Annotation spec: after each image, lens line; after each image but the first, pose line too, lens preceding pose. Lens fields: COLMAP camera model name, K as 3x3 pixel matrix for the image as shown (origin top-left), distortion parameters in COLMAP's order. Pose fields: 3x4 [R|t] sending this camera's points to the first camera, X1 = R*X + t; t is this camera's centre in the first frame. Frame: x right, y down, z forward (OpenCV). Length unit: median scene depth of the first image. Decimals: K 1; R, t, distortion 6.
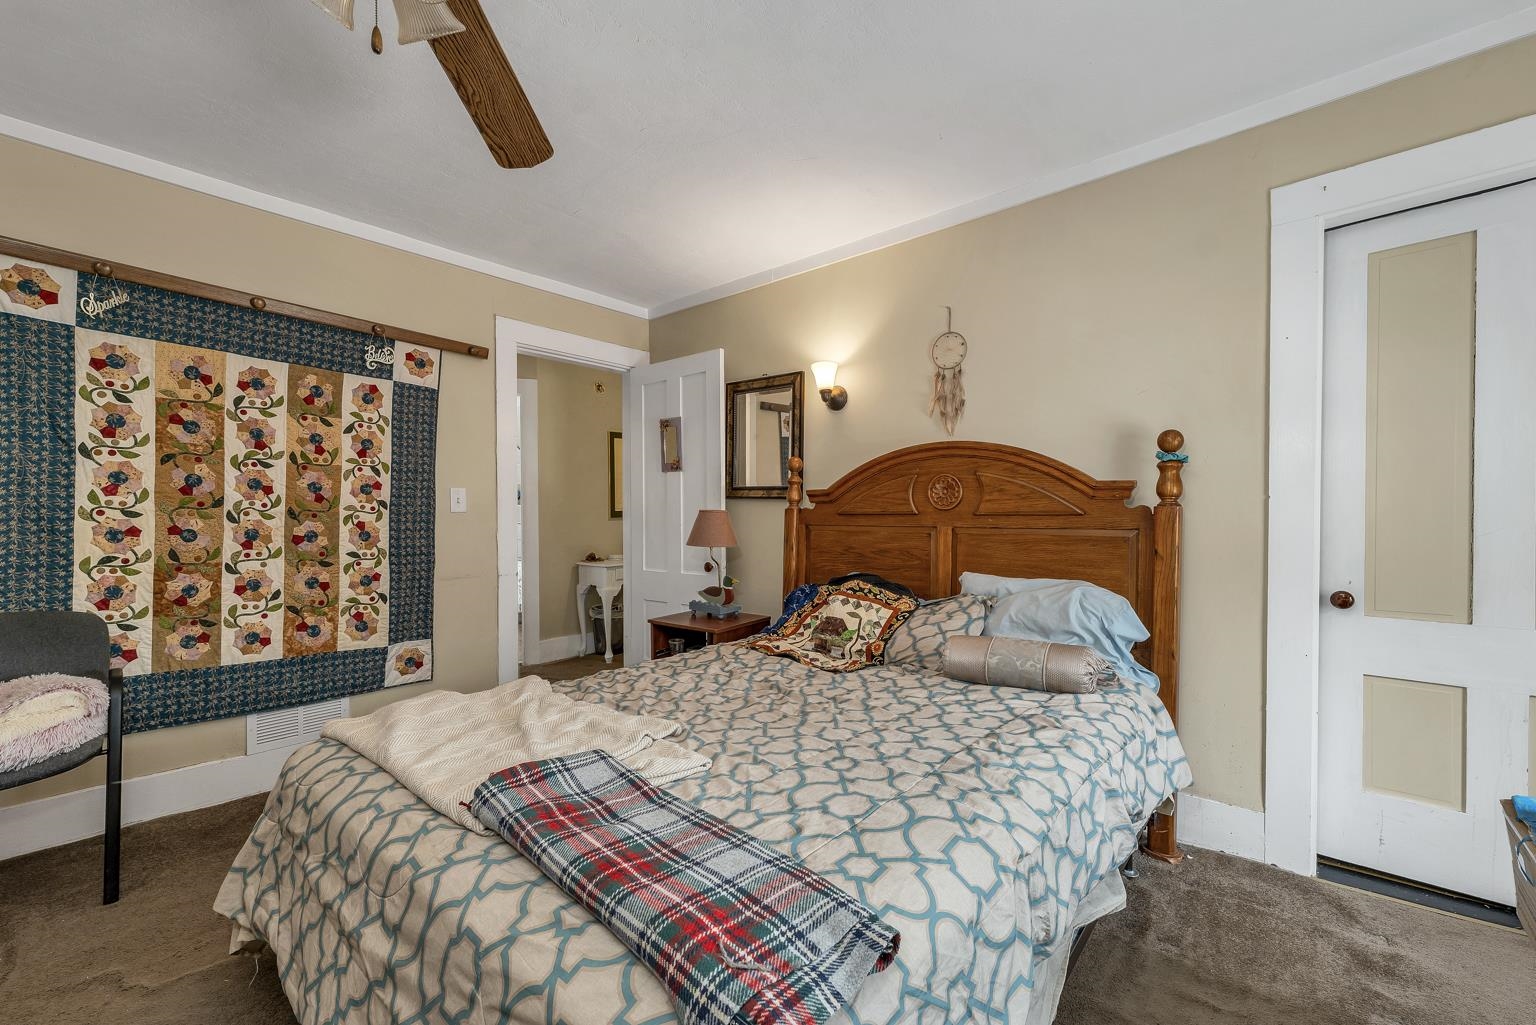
lens RADIAL K [[645.5, 0, 768.0], [0, 645.5, 512.5], [0, 0, 1]] dist [0.002900, 0.000259]
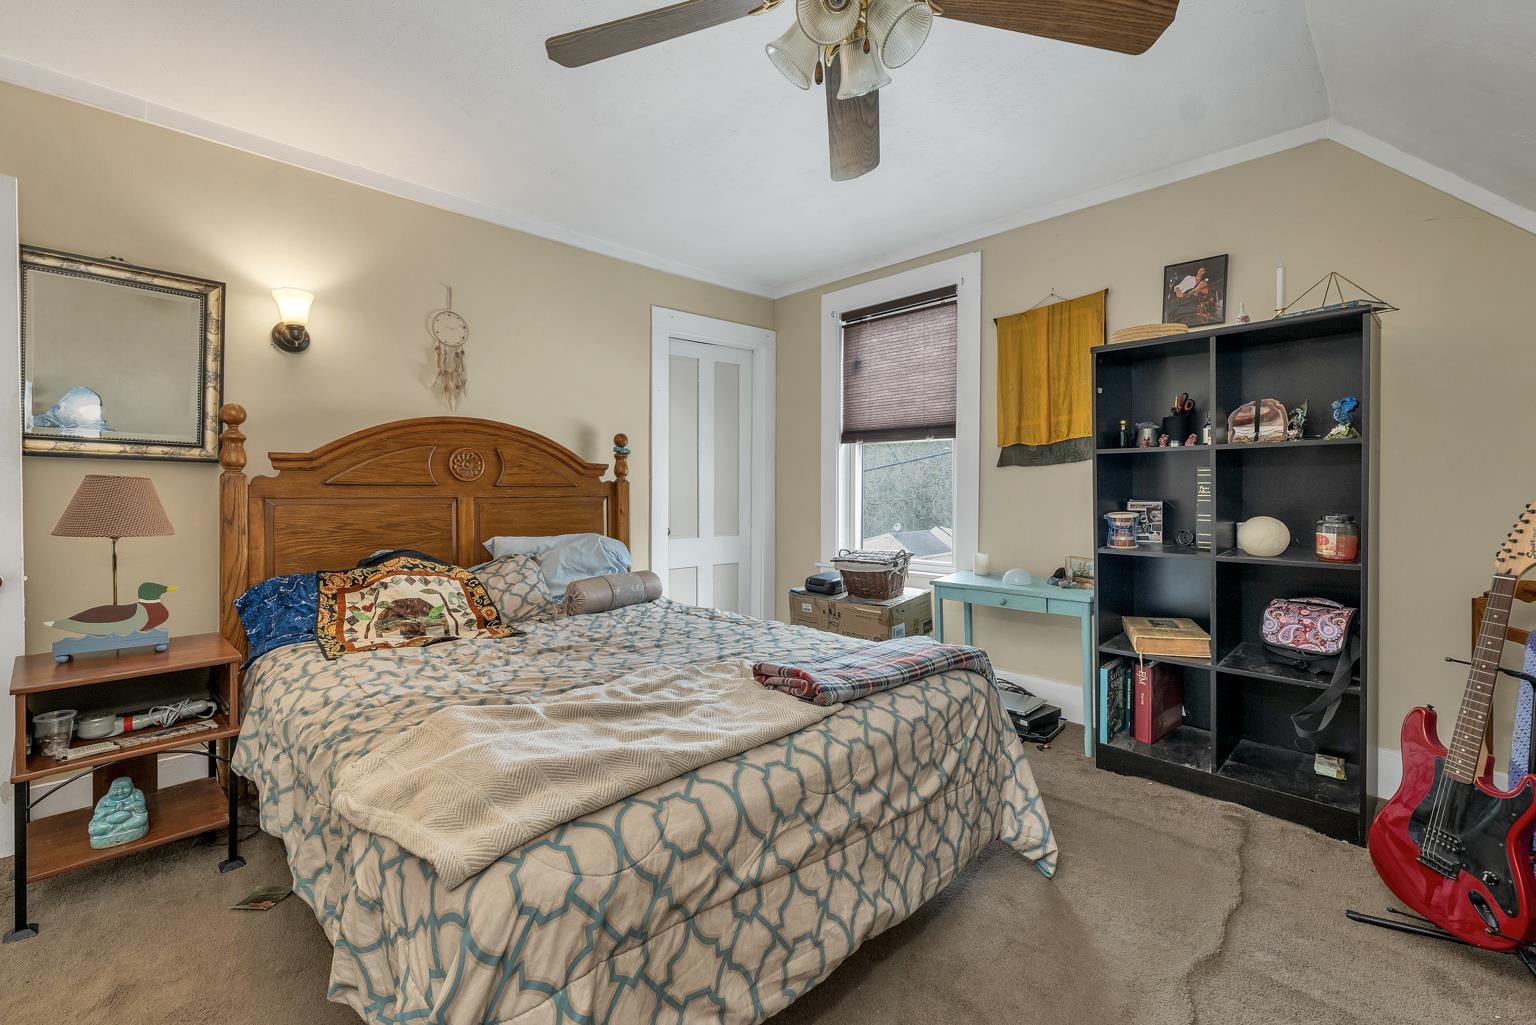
lens RADIAL K [[634.7, 0, 768.7], [0, 634.7, 494.3], [0, 0, 1]] dist [-0.000042, 0.000008]
pose [[0.063920, -0.003264, 0.997950, -0.736979], [-0.001067, 0.999994, 0.003339, 0.013032], [-0.997954, -0.001278, 0.063916, 0.434802]]
